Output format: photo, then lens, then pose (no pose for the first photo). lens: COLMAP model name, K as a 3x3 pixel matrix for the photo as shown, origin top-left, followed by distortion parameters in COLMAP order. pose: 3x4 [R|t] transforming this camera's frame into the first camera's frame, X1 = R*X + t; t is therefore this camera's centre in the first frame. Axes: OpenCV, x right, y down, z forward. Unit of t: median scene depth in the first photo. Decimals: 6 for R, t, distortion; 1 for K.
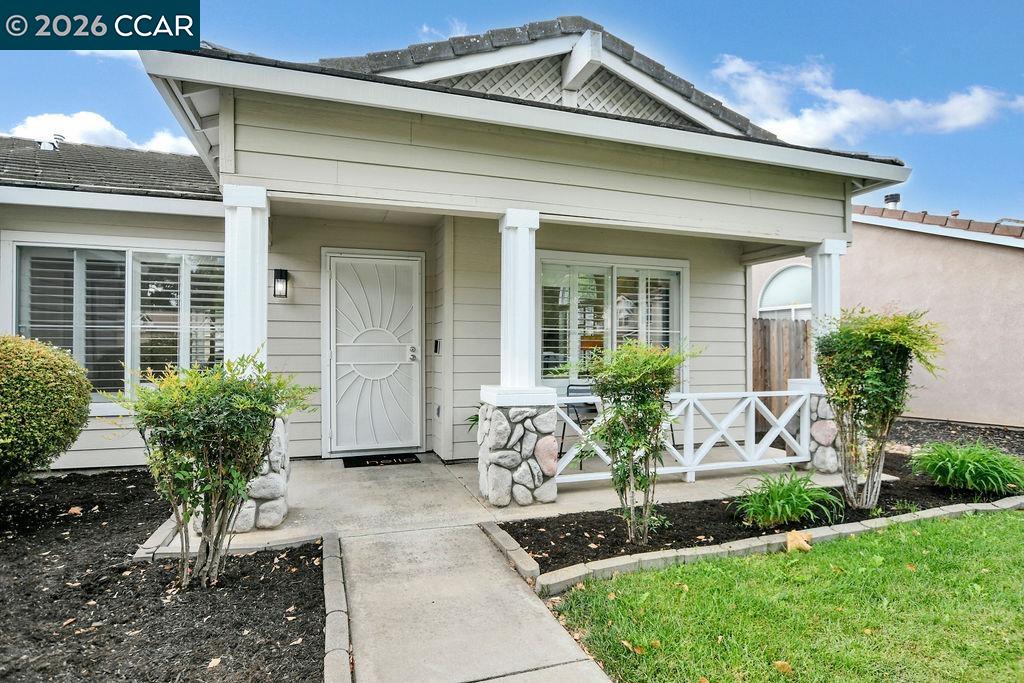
lens RADIAL K [[550.2, 0, 511.3], [0, 550.2, 342.5], [0, 0, 1]] dist [-0.024328, -0.000233]
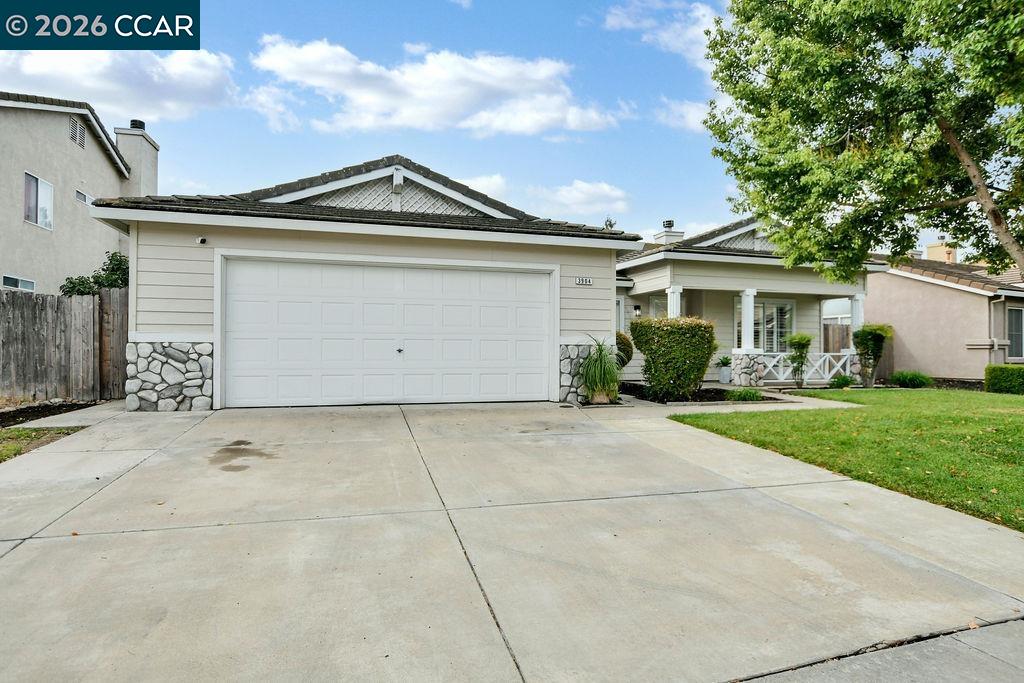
lens RADIAL K [[550.2, 0, 515.4], [0, 550.2, 339.8], [0, 0, 1]] dist [-0.024328, -0.000233]
pose [[0.998817, 0.003029, -0.048531, -0.941176], [-0.003188, 0.999990, -0.003196, 0.041473], [0.048521, 0.003347, 0.998817, -1.710607]]
